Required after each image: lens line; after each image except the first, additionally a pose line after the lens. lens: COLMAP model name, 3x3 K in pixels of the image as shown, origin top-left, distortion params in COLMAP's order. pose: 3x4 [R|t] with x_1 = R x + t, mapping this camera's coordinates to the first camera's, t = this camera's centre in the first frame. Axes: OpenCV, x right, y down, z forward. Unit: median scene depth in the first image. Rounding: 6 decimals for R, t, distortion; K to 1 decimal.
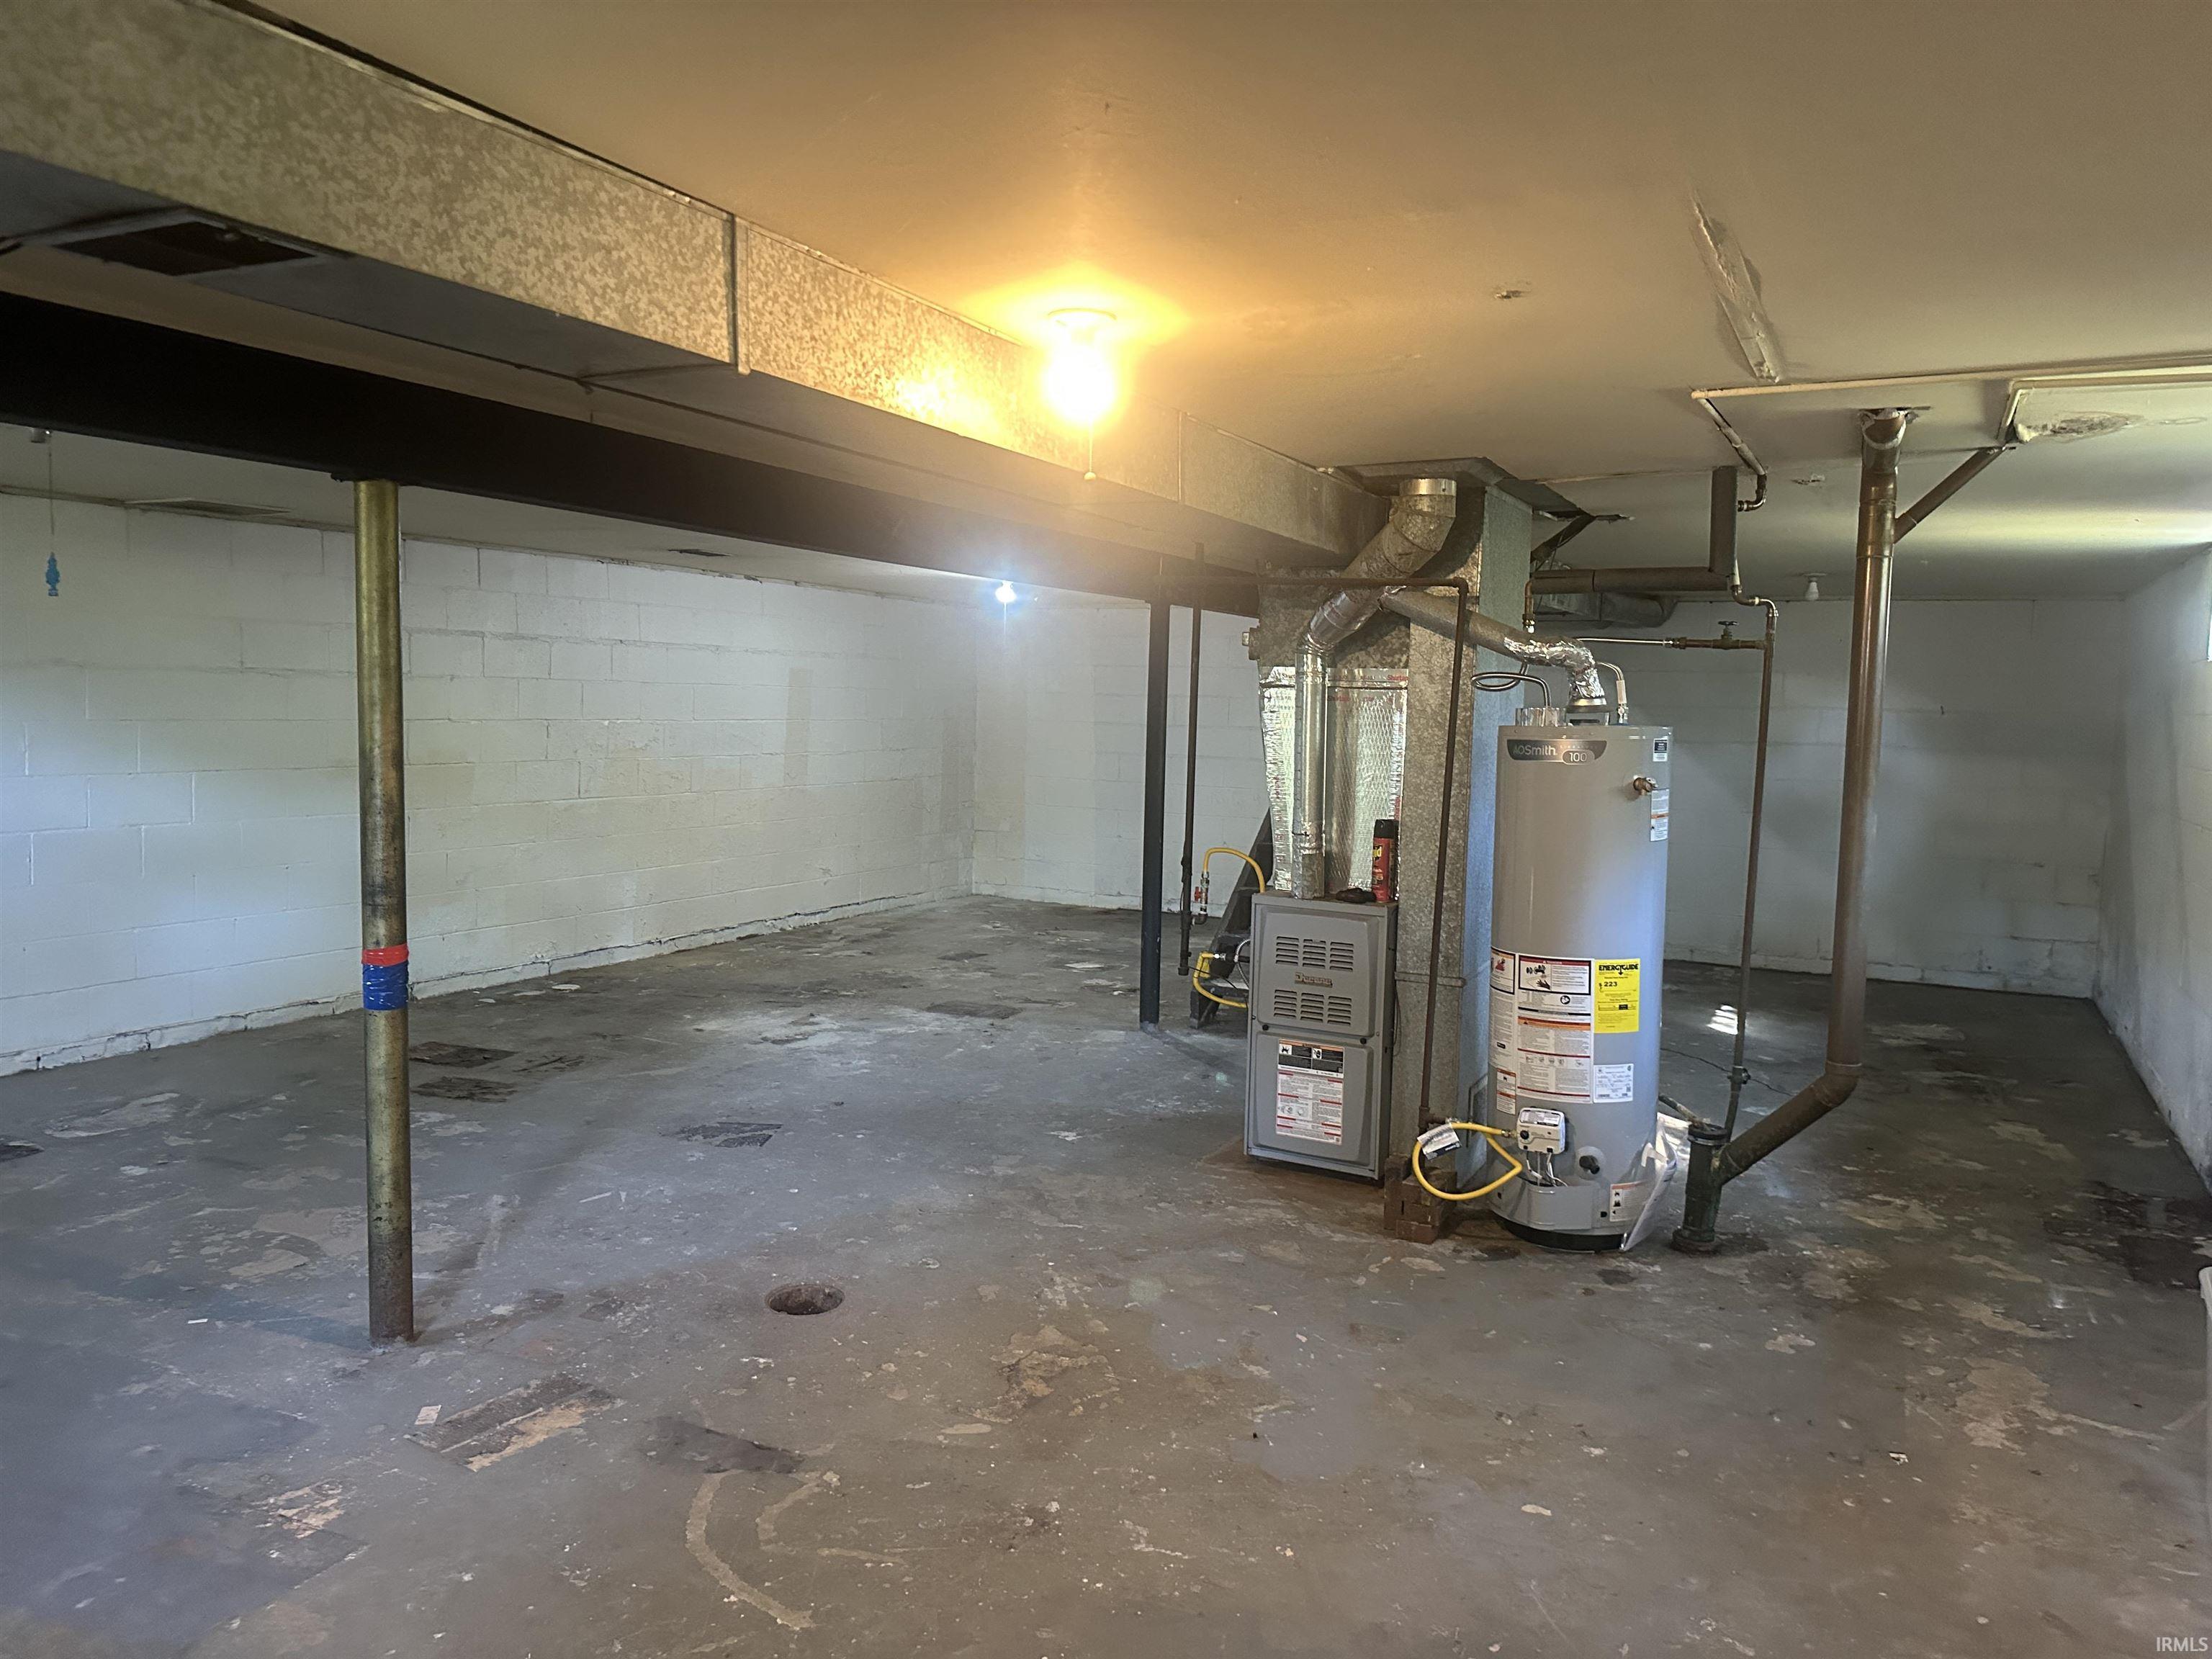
lens RADIAL K [[1552.9, 0, 1103.9], [0, 1552.9, 825.3], [0, 0, 1]] dist [0.062401, -0.086975]
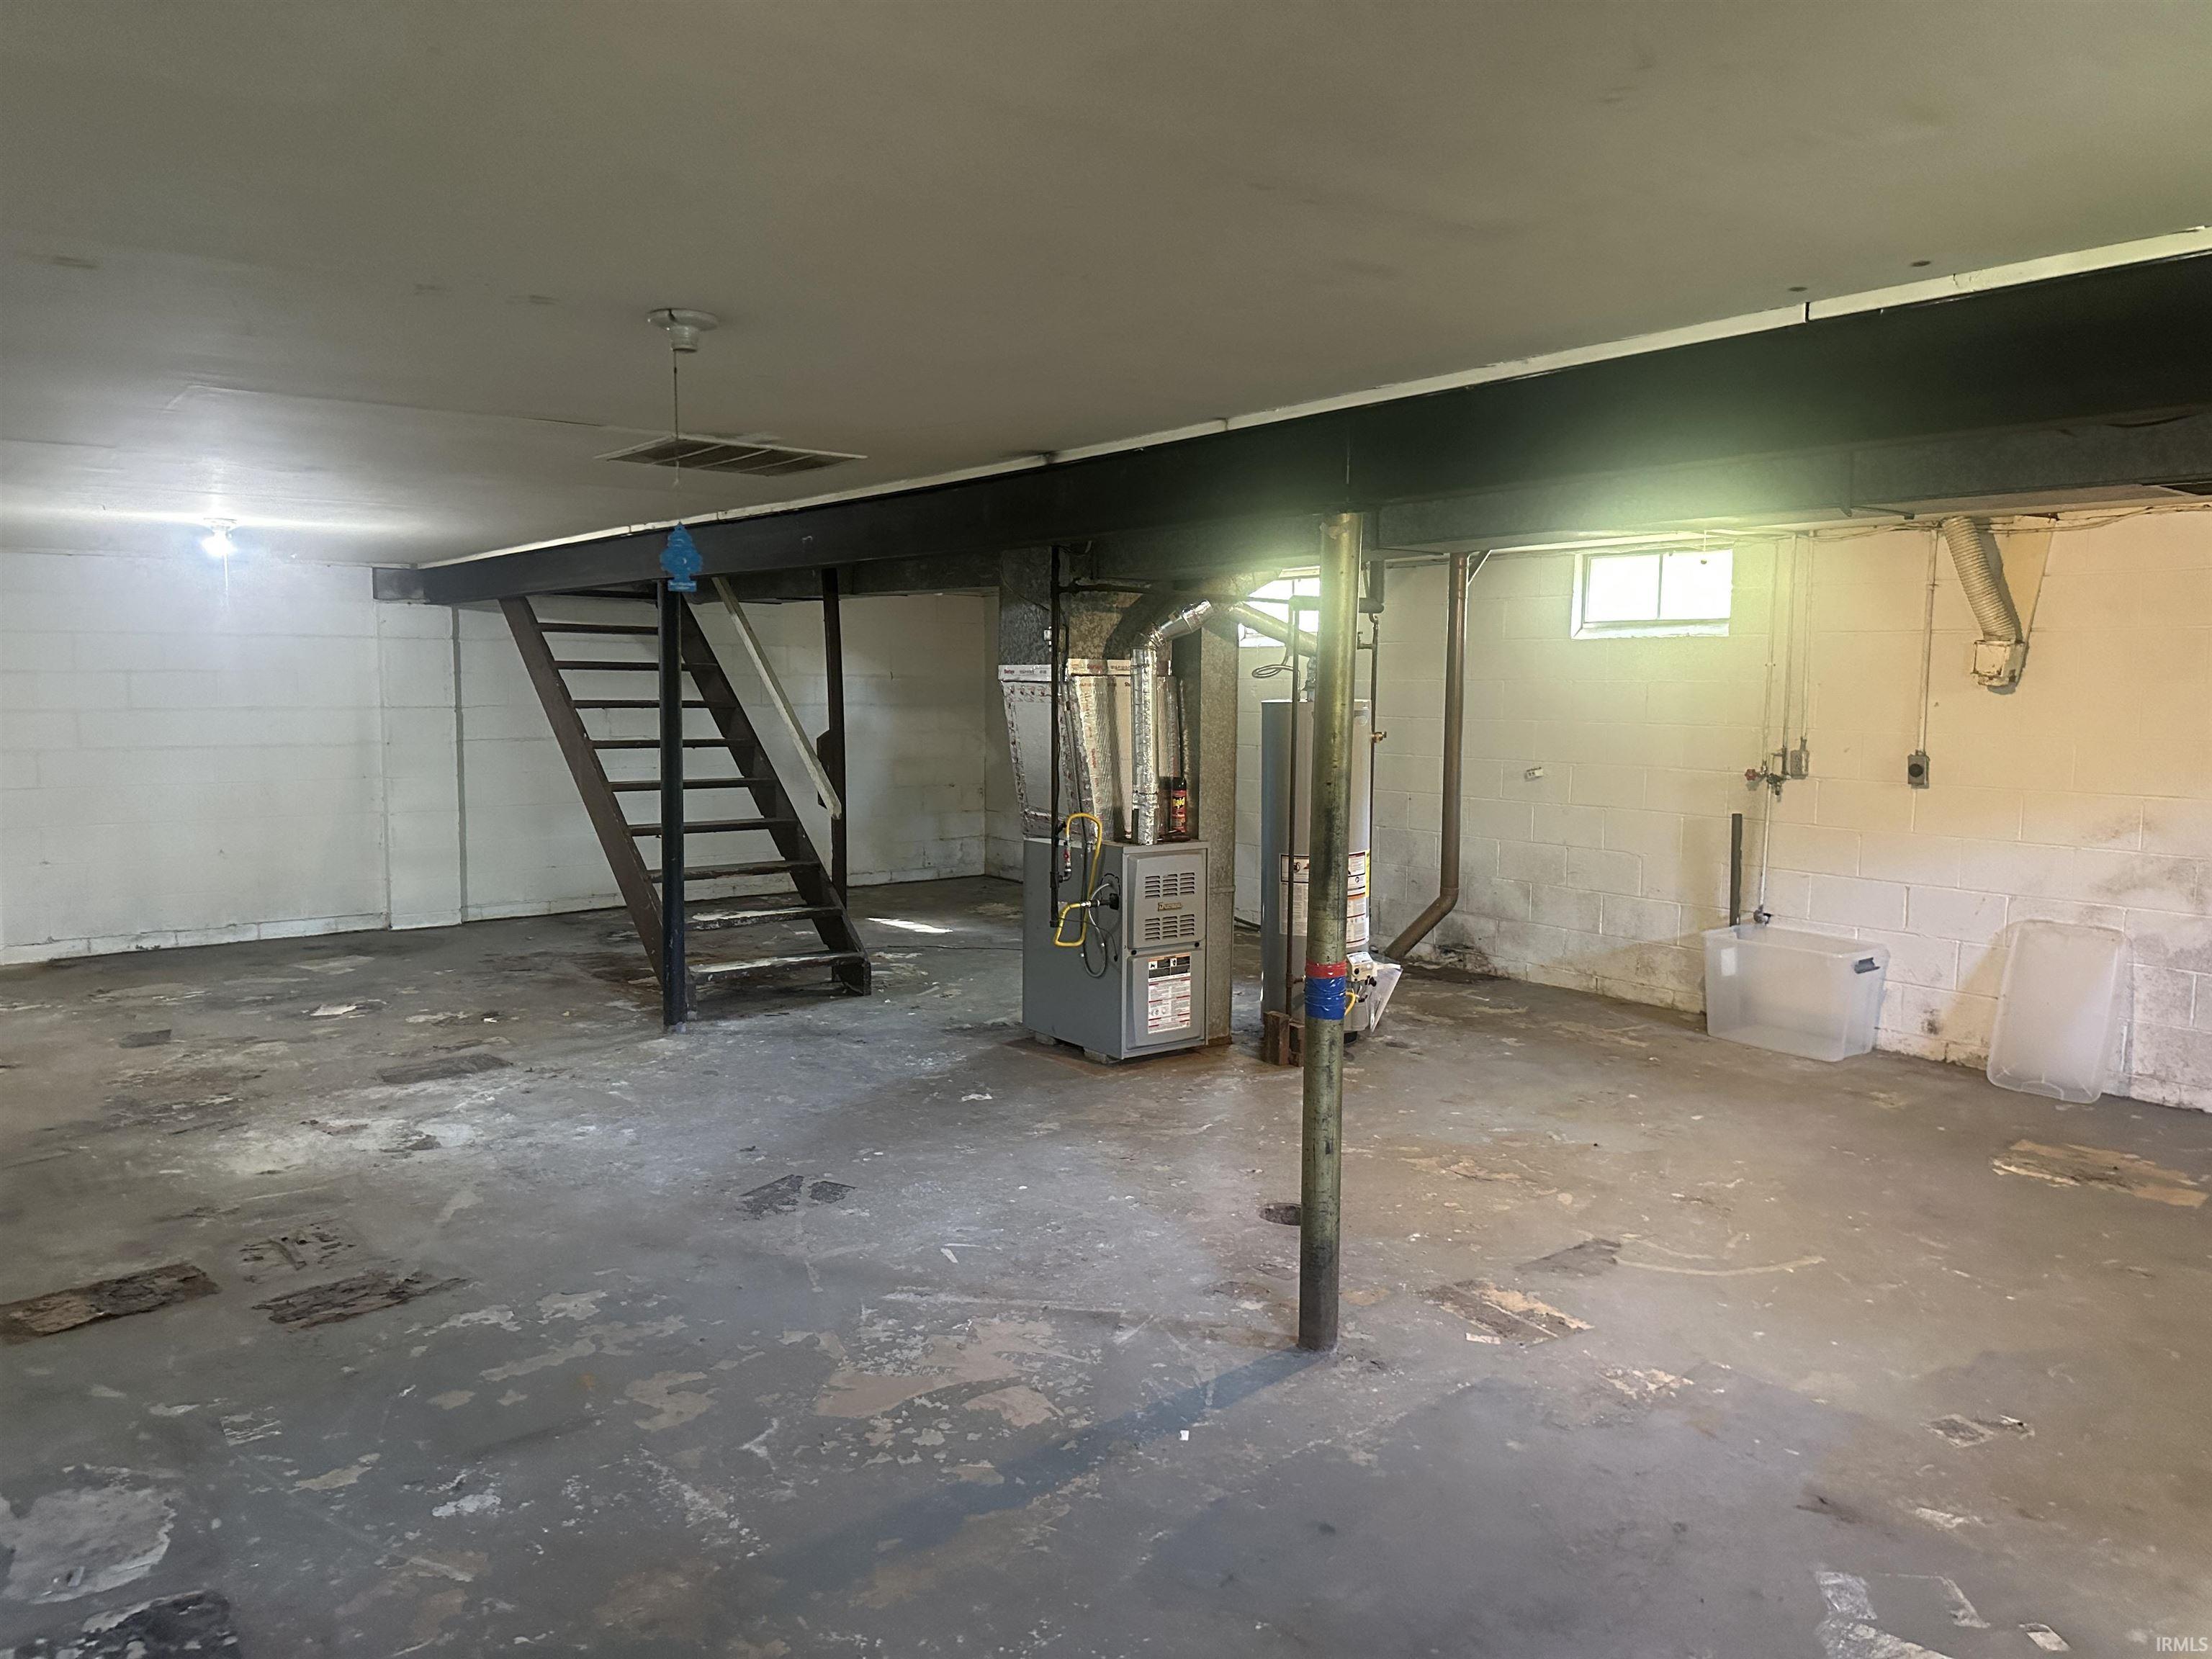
lens RADIAL K [[1552.9, 0, 1116.2], [0, 1552.9, 827.7], [0, 0, 1]] dist [0.062401, -0.086975]
pose [[0.423941, -0.110536, 0.898919, -1.045232], [0.077550, 0.993310, 0.085569, -0.078227], [-0.902364, 0.033435, 0.429676, 0.502341]]
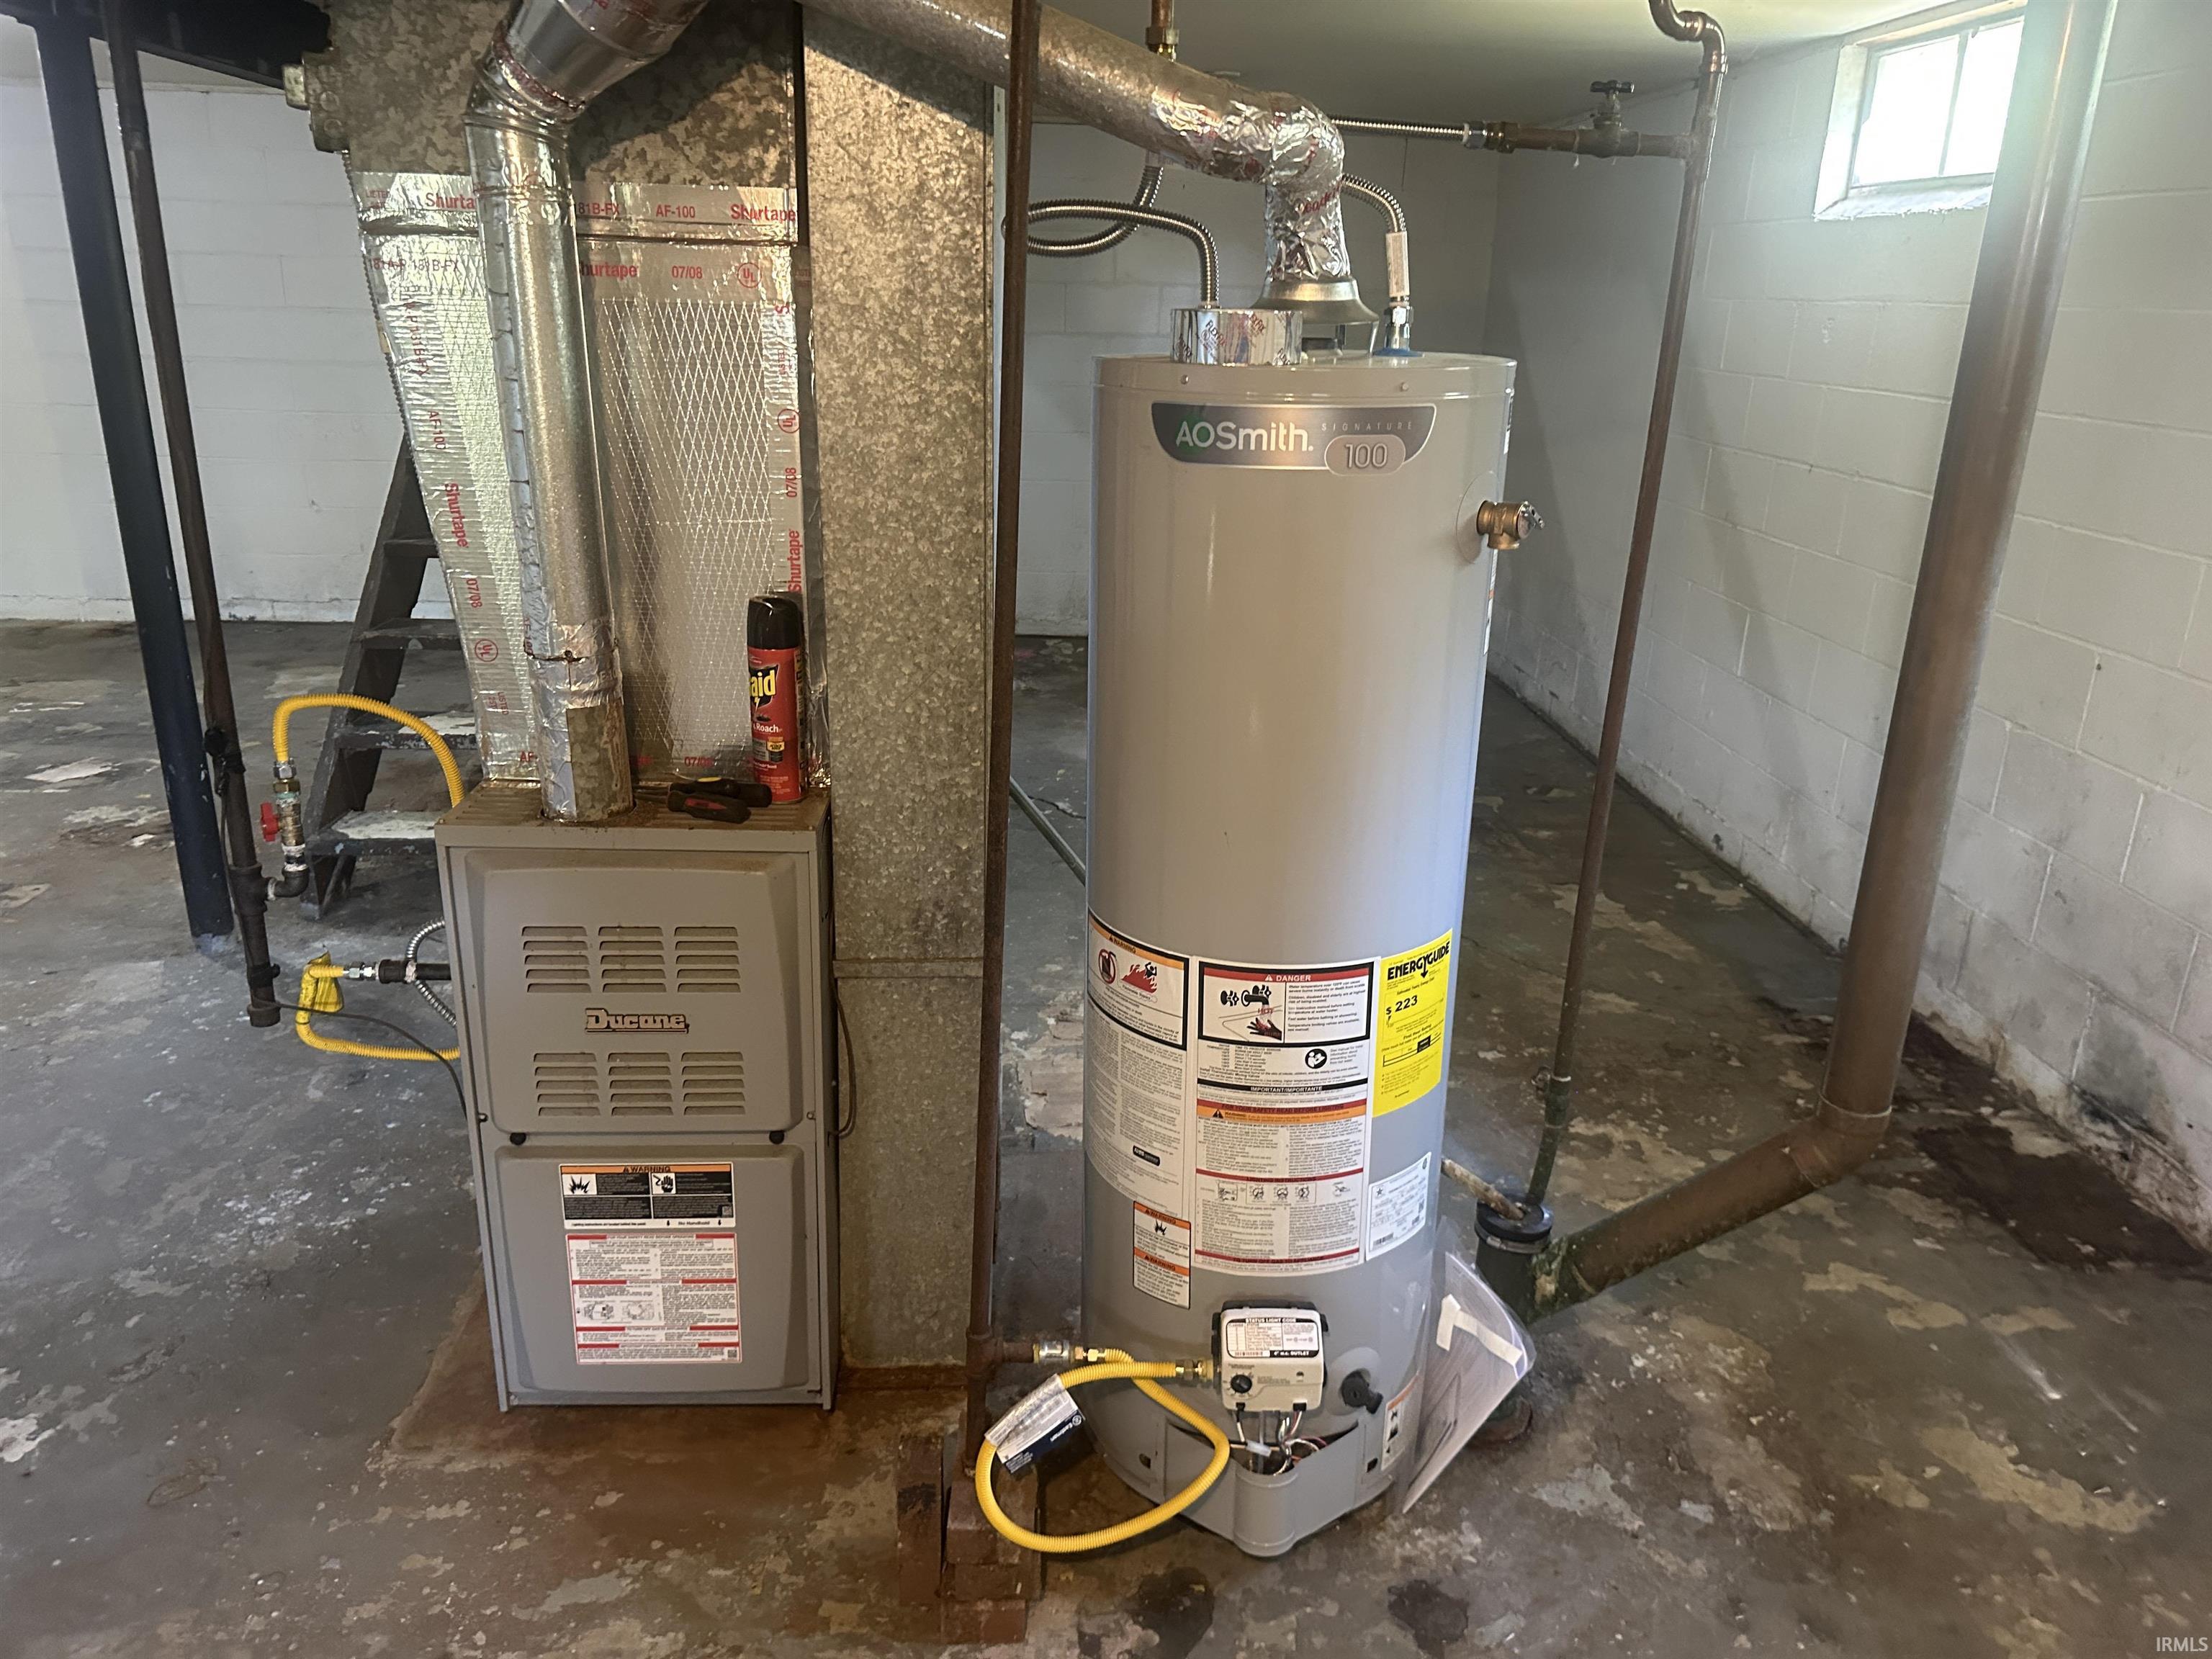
lens RADIAL K [[1552.9, 0, 1116.9], [0, 1552.9, 817.2], [0, 0, 1]] dist [0.062401, -0.086975]
pose [[0.856536, -0.162894, 0.489706, 0.054307], [0.031331, 0.963544, 0.265709, -0.053981], [-0.515136, -0.212246, 0.830414, 0.631253]]
